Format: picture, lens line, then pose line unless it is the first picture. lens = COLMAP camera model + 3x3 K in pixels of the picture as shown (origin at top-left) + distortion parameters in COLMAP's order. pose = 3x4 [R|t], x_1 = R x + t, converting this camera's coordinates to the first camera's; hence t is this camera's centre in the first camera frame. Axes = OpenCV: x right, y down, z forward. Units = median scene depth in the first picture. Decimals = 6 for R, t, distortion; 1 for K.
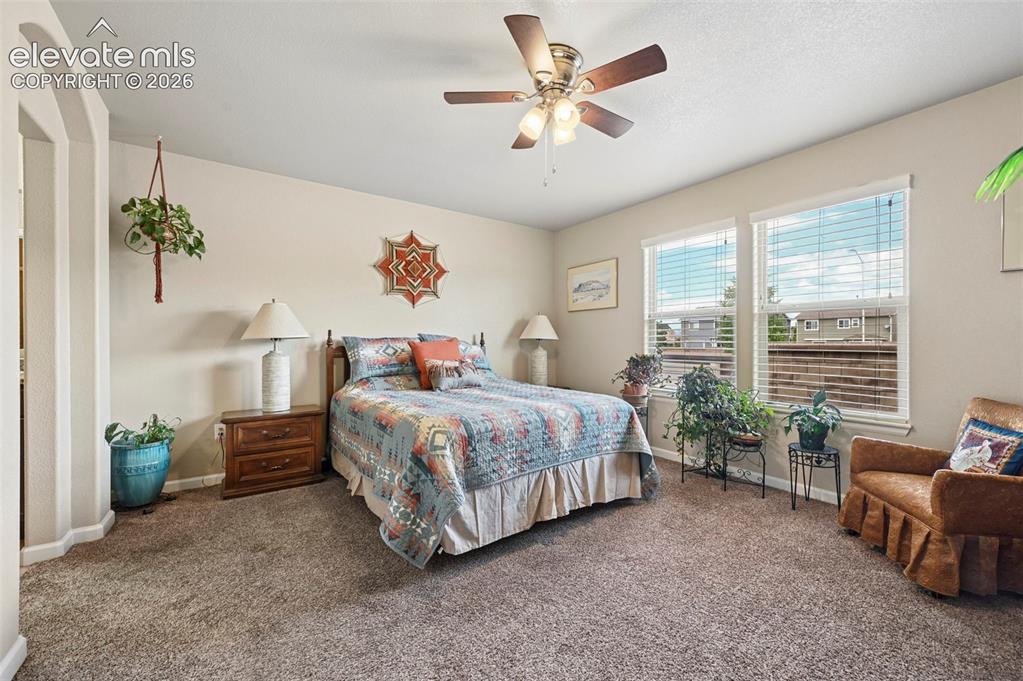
lens RADIAL K [[420.5, 0, 513.5], [0, 420.5, 340.4], [0, 0, 1]] dist [0.000348, -0.000495]
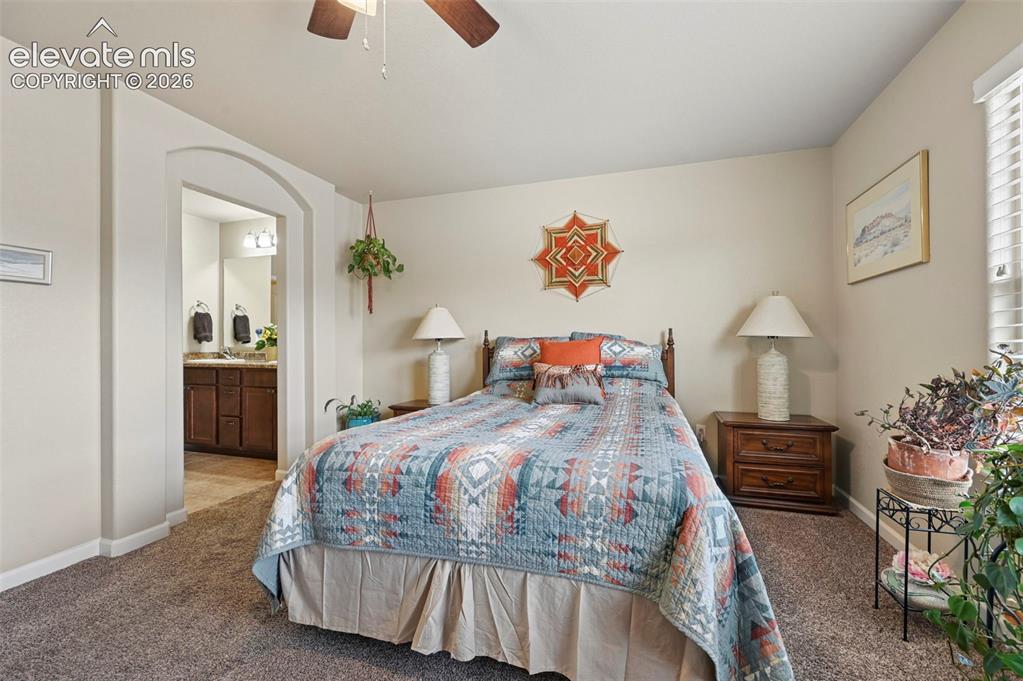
lens RADIAL K [[398.4, 0, 517.3], [0, 398.4, 340.4], [0, 0, 1]] dist [-0.000303, 0.000162]
pose [[0.606993, -0.005418, -0.794688, 0.373752], [0.005442, 0.999982, -0.002661, 0.002409], [0.794688, -0.002710, 0.607012, 0.480417]]
